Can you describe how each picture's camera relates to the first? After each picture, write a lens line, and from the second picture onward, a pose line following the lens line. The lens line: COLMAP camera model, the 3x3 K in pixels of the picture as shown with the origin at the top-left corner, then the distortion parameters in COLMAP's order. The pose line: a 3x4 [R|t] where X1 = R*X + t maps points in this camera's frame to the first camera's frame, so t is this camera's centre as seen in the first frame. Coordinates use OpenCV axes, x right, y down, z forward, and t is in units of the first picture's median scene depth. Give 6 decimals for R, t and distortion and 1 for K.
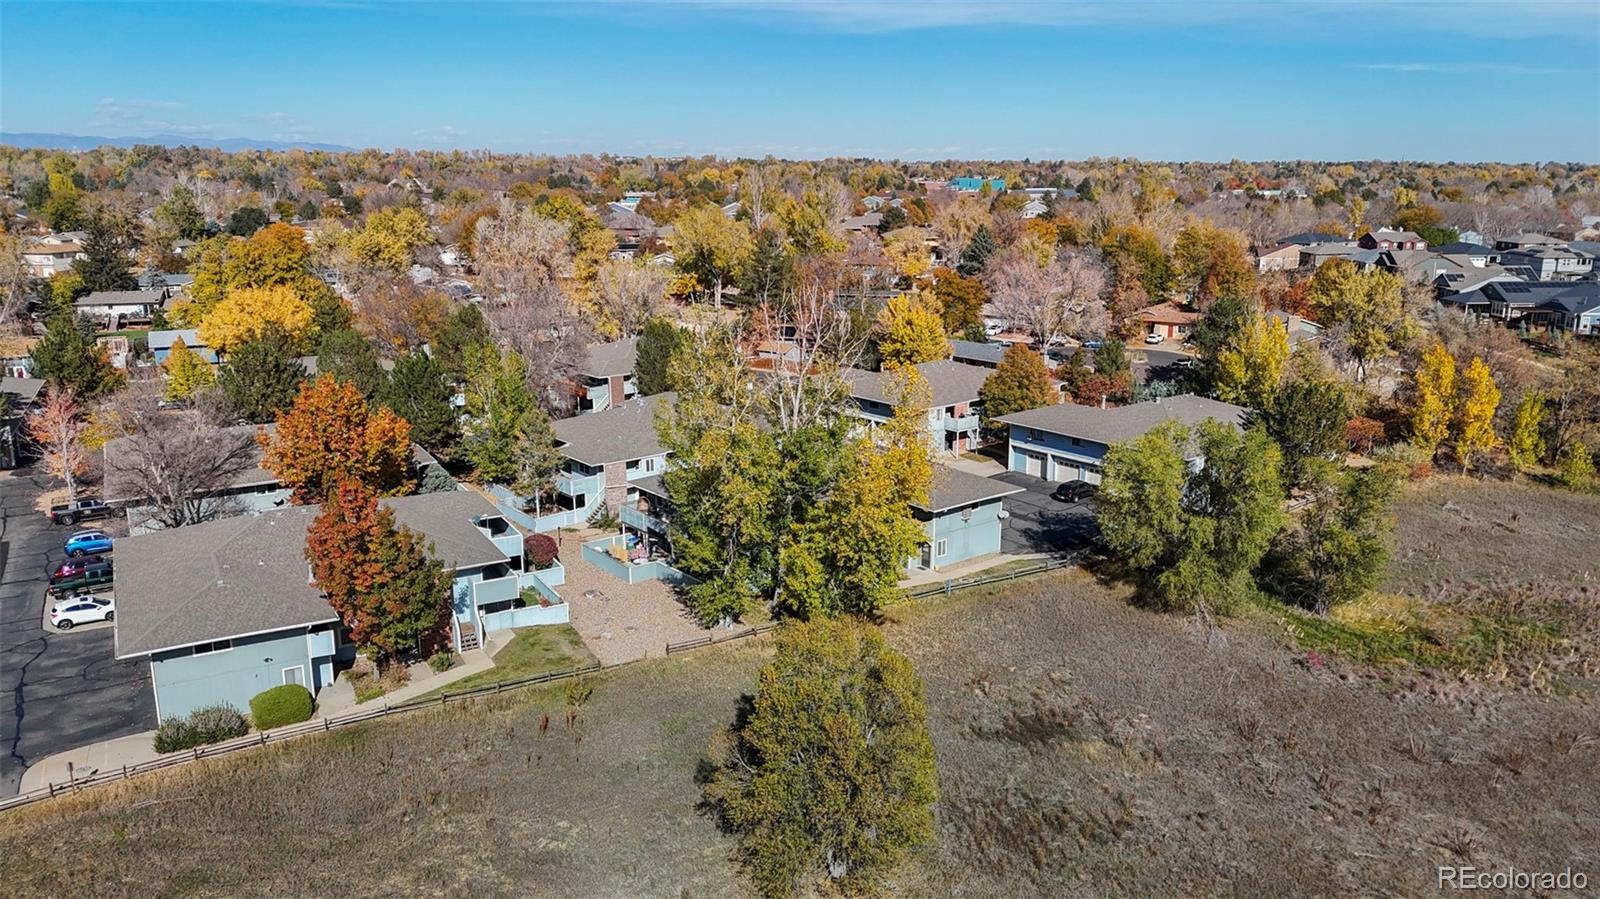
lens RADIAL K [[1168.9, 0, 802.5], [0, 1168.9, 452.1], [0, 0, 1]] dist [0.075659, -0.070386]
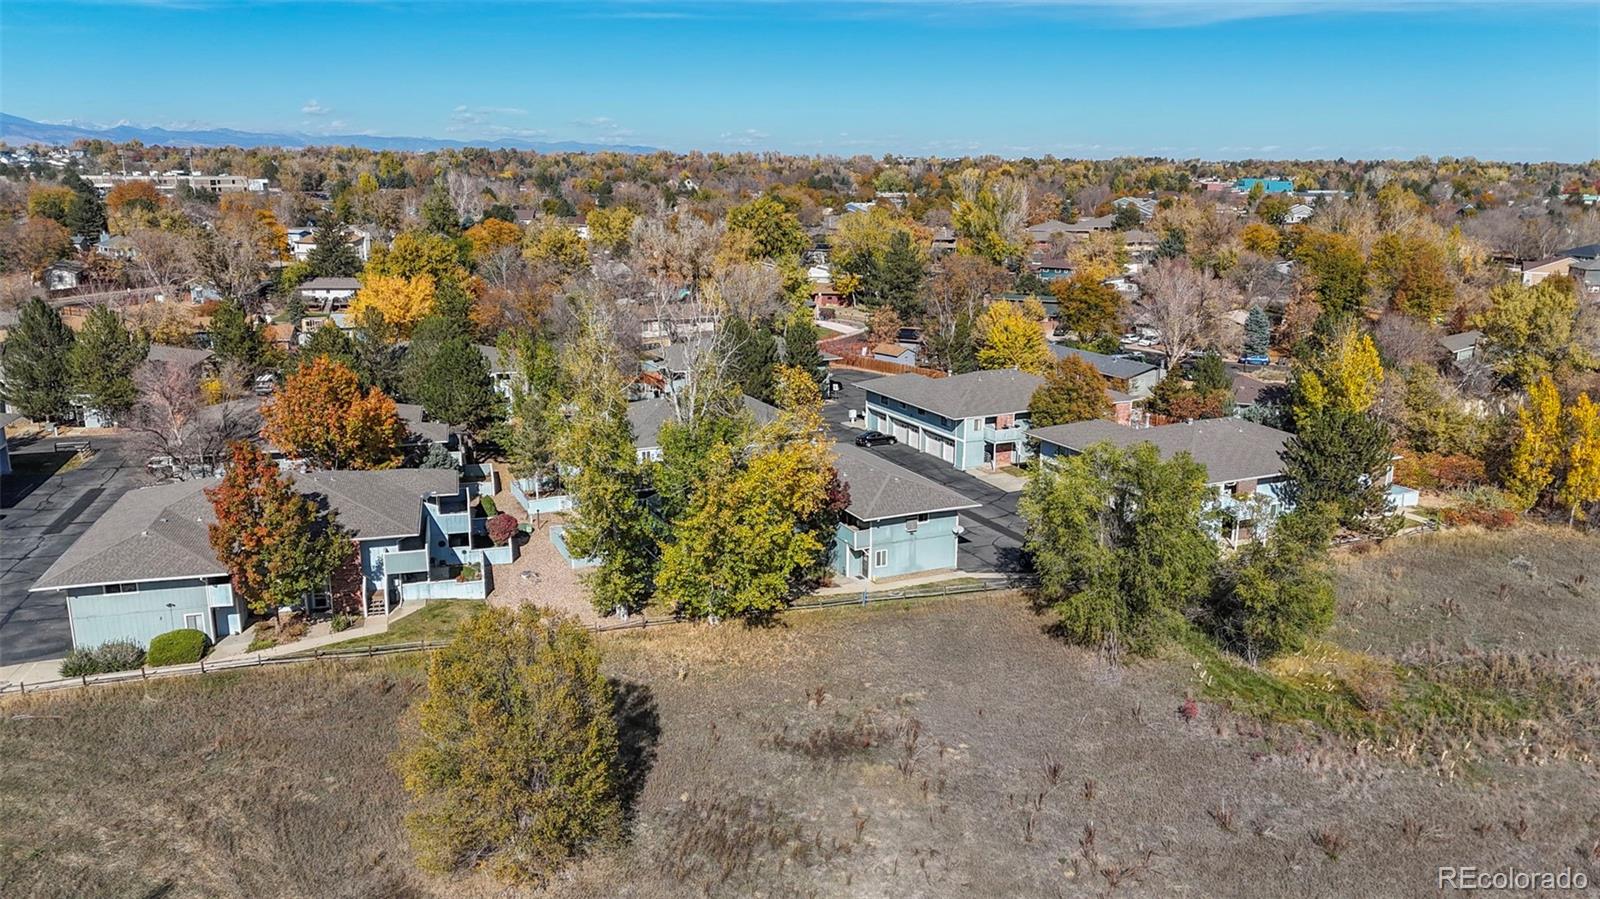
lens RADIAL K [[1168.9, 0, 792.8], [0, 1168.9, 448.2], [0, 0, 1]] dist [0.075659, -0.070386]
pose [[0.971191, 0.060009, -0.230621, 0.204013], [-0.060842, 0.998141, 0.003508, -0.006929], [0.230403, 0.010624, 0.973037, 0.021962]]
